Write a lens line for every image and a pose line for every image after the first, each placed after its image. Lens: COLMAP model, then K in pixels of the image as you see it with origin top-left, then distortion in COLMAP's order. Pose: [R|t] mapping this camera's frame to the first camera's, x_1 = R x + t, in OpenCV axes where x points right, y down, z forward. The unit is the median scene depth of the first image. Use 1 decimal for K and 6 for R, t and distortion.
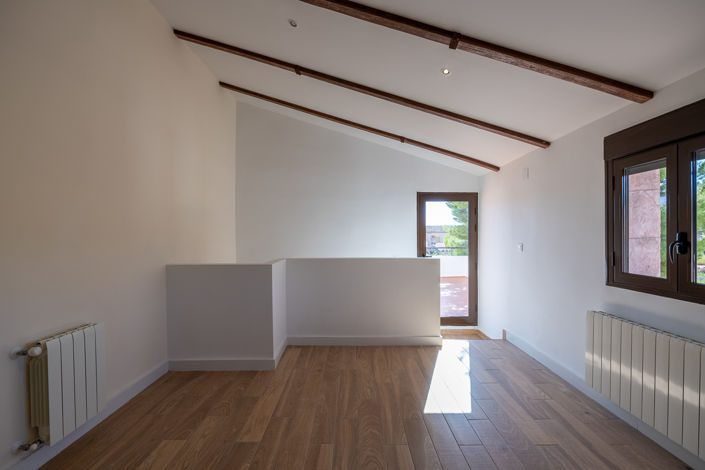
lens RADIAL K [[312.4, 0, 353.4], [0, 312.4, 237.0], [0, 0, 1]] dist [-0.024306, 0.000325]
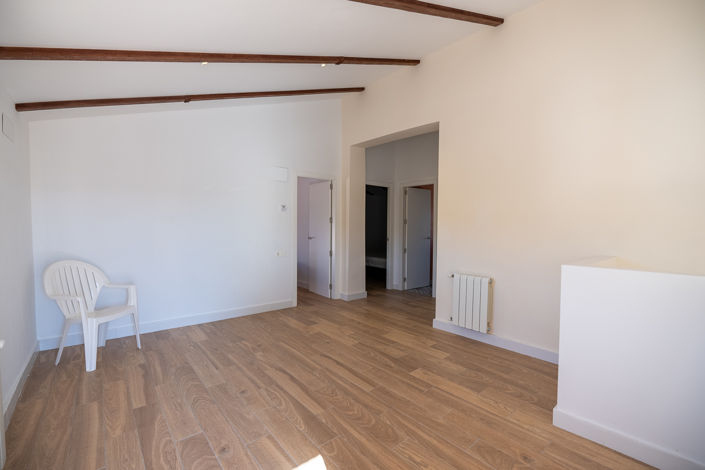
lens RADIAL K [[312.4, 0, 354.4], [0, 312.4, 236.0], [0, 0, 1]] dist [-0.024306, 0.000325]
pose [[-0.774967, 0.014440, -0.631836, 0.642017], [-0.010217, 0.999322, 0.035371, 0.013822], [0.631919, 0.033867, -0.774294, 1.643839]]
